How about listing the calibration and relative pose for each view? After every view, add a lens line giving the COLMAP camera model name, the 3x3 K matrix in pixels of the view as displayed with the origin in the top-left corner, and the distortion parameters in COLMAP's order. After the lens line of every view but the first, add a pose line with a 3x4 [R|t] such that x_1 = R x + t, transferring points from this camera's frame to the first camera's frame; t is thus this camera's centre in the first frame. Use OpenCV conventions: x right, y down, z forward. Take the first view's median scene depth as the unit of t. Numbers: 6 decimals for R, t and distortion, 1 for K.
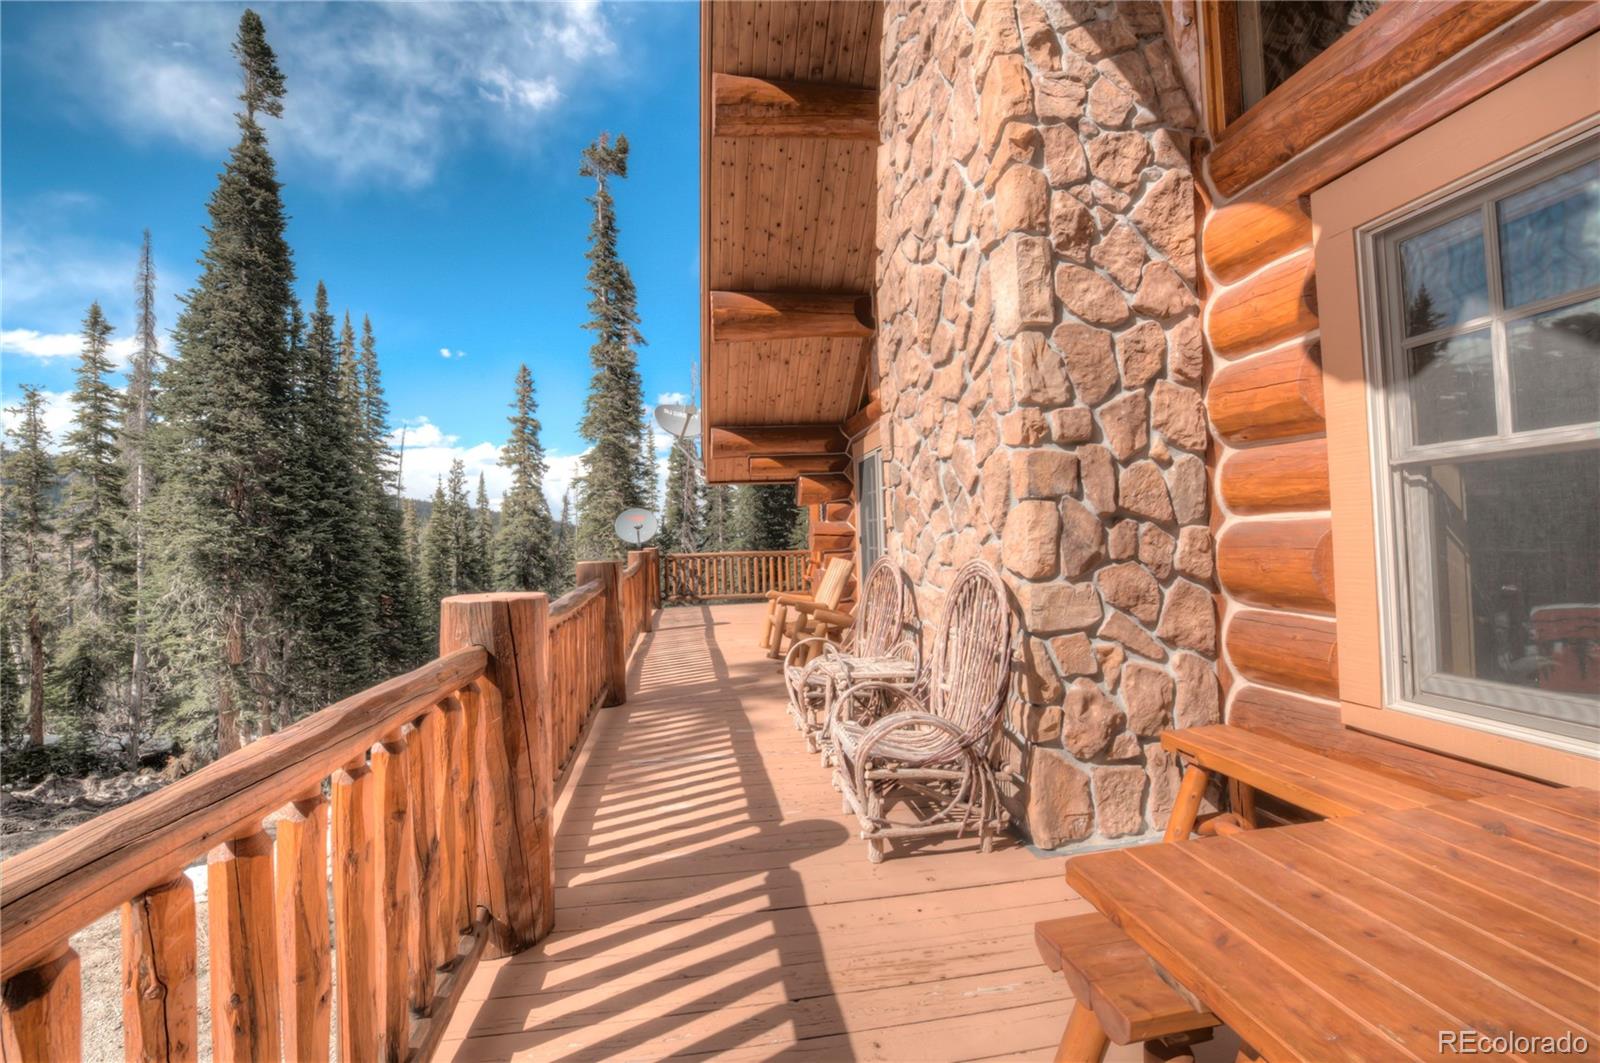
lens RADIAL K [[680.7, 0, 795.4], [0, 680.7, 537.3], [0, 0, 1]] dist [-0.013738, -0.000602]
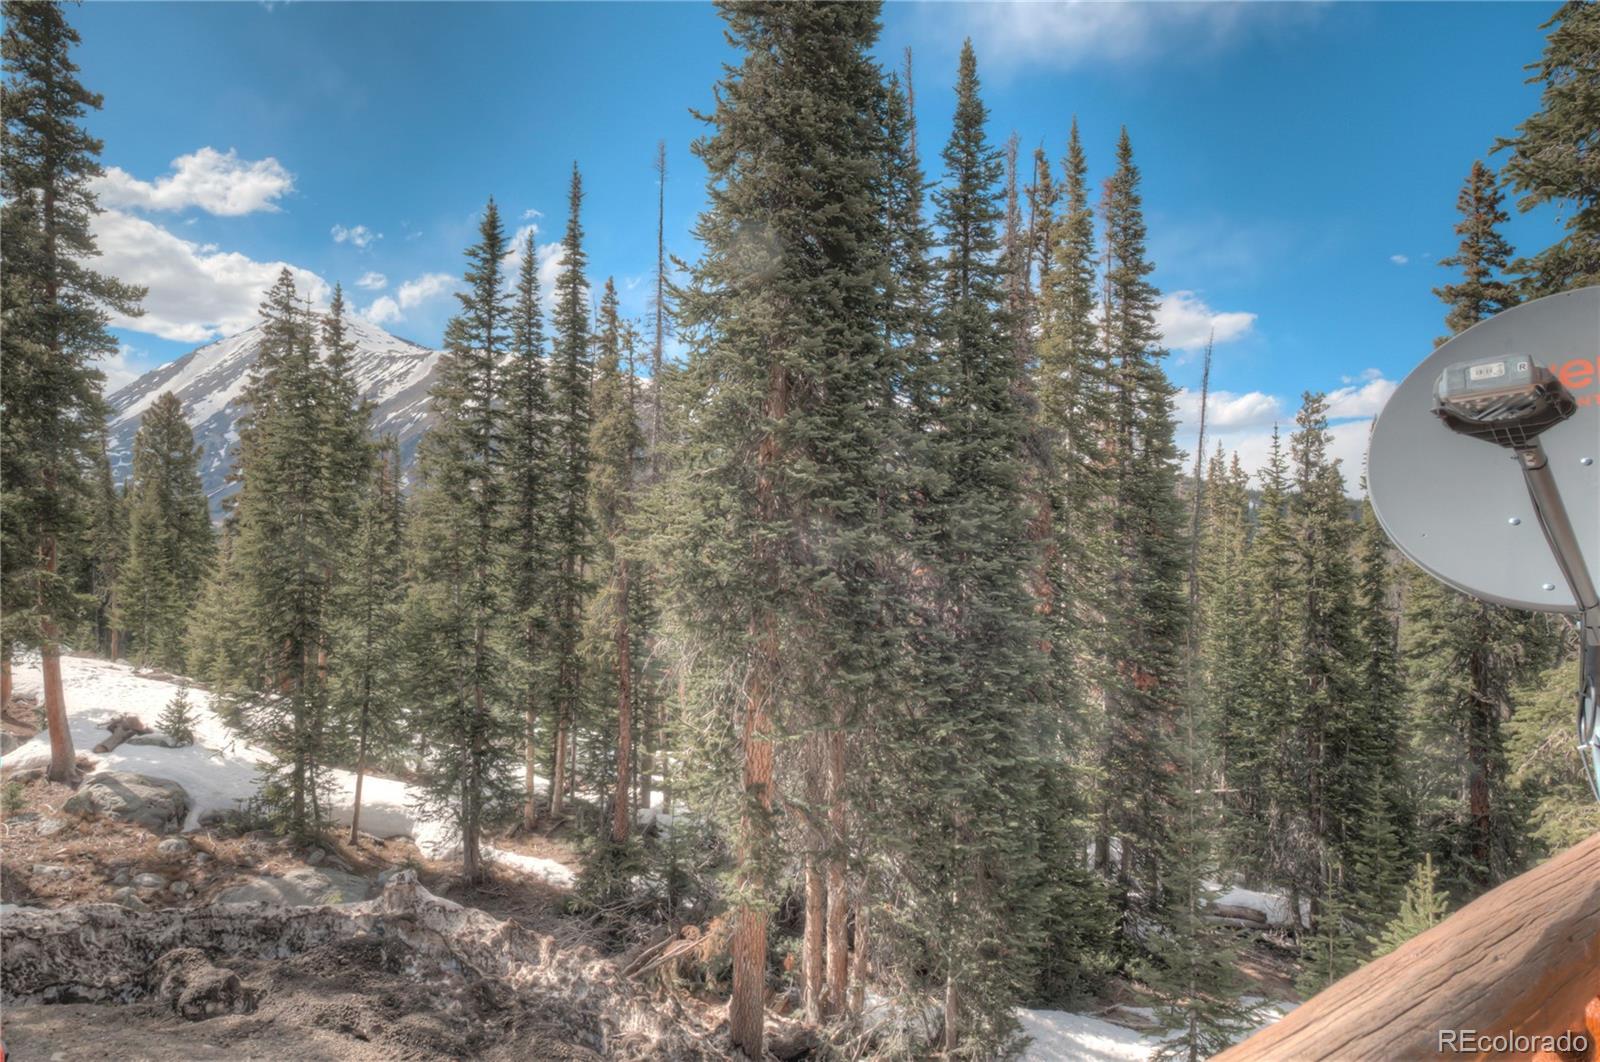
lens RADIAL K [[1037.2, 0, 800.7], [0, 1037.2, 526.1], [0, 0, 1]] dist [0.001210, -0.000700]
pose [[0.523356, -0.001361, -0.852113, -0.070158], [-0.028370, 0.999416, -0.019021, 0.001701], [0.851642, 0.034129, 0.523012, 0.326723]]
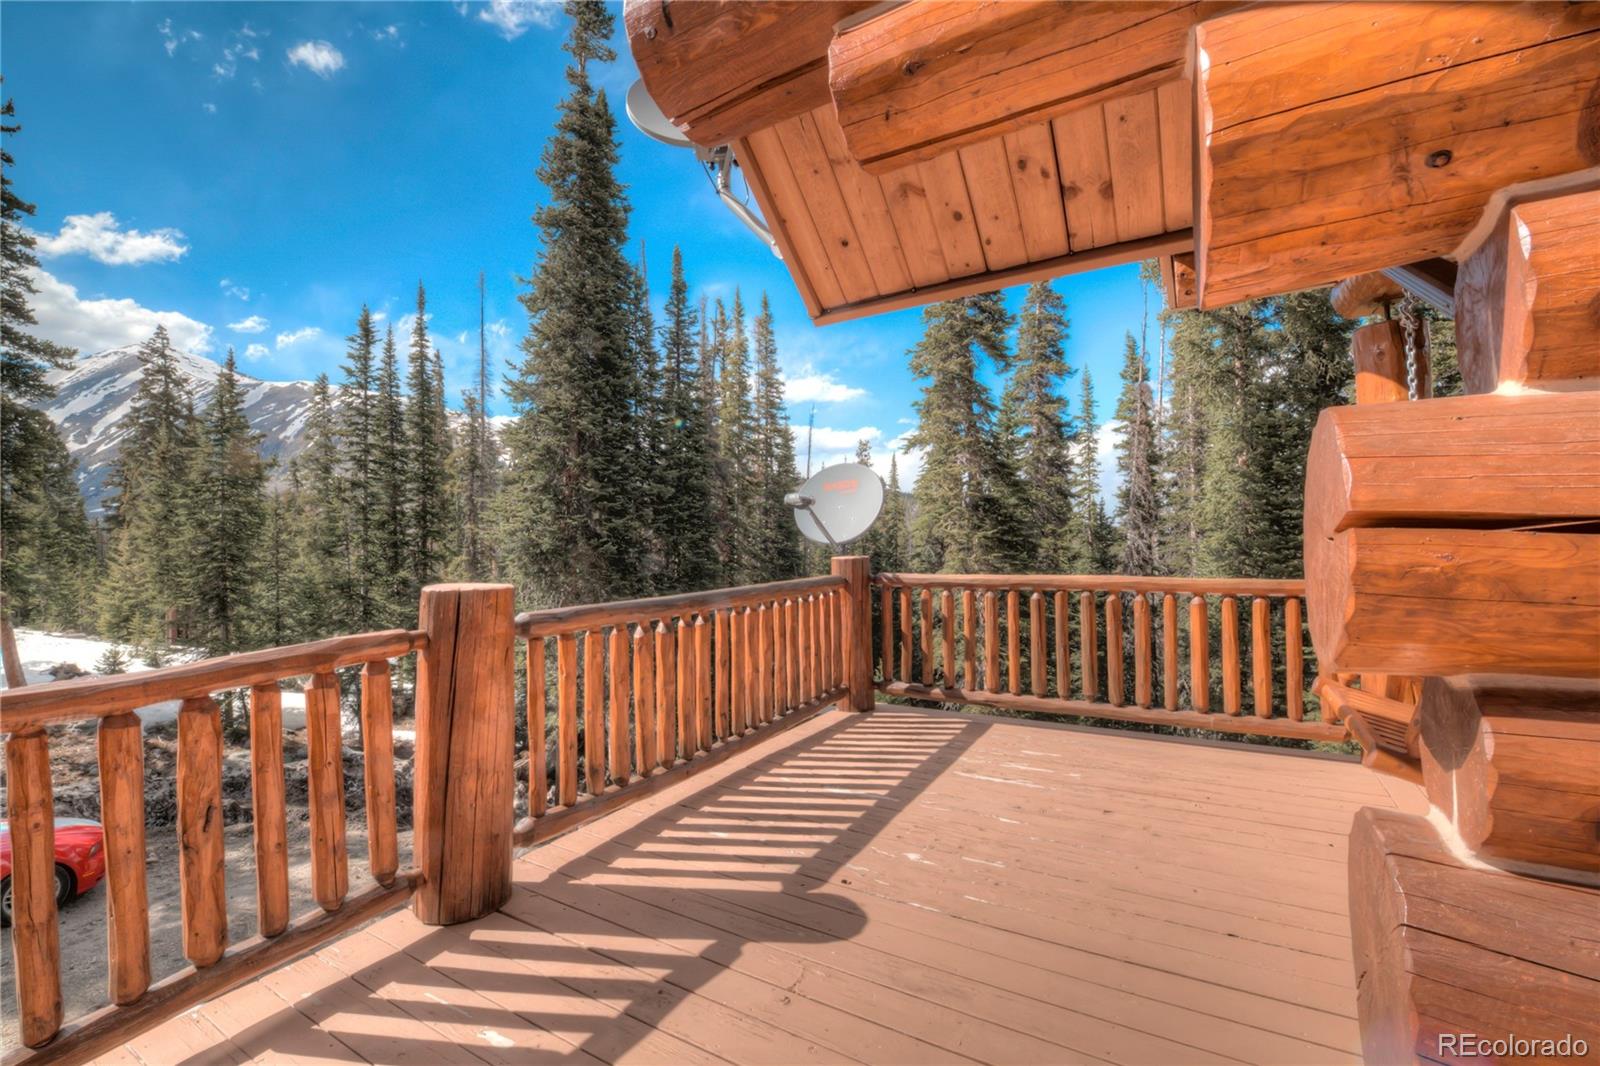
lens RADIAL K [[680.7, 0, 805.2], [0, 680.7, 532.4], [0, 0, 1]] dist [-0.013738, -0.000602]
pose [[0.778421, 0.009565, -0.627670, 0.006627], [-0.006565, 0.999953, 0.007096, 0.000238], [0.627708, -0.001403, 0.778448, 0.257981]]
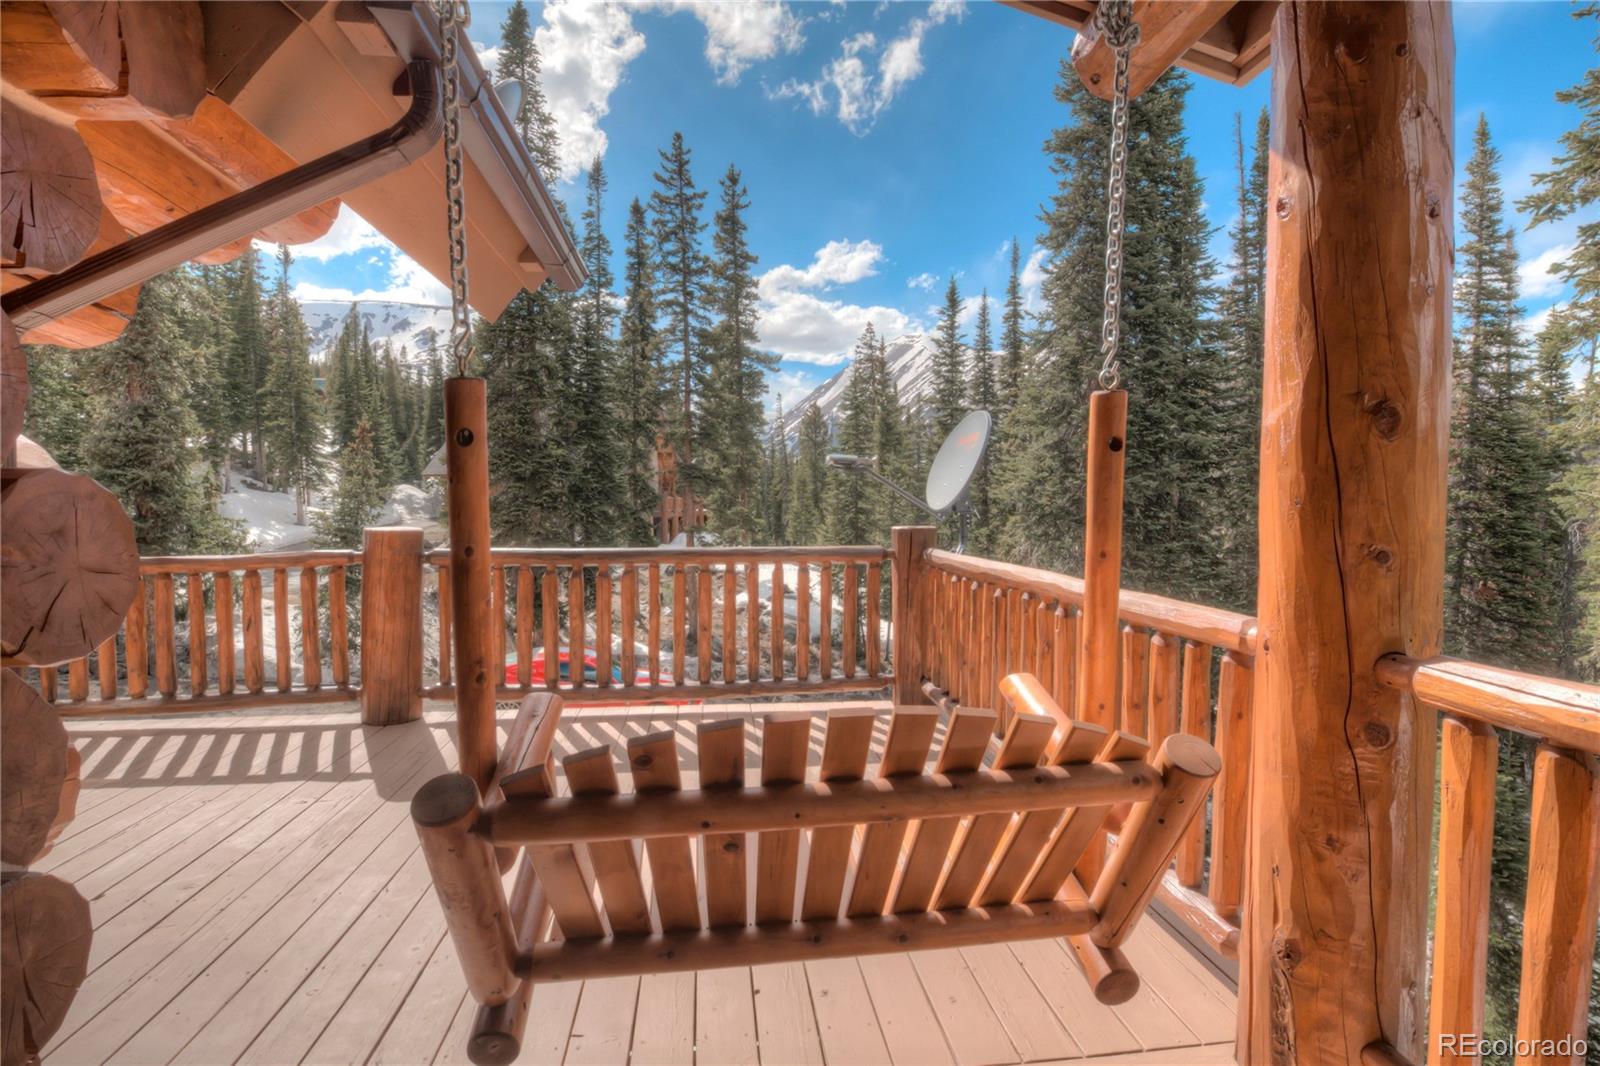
lens RADIAL K [[756.1, 0, 803.0], [0, 756.1, 539.2], [0, 0, 1]] dist [-0.011136, -0.000480]
pose [[-0.025492, 0.076097, -0.996774, 0.059351], [-0.004369, 0.997080, 0.076233, -0.001543], [0.999665, 0.006298, -0.025085, 0.362051]]
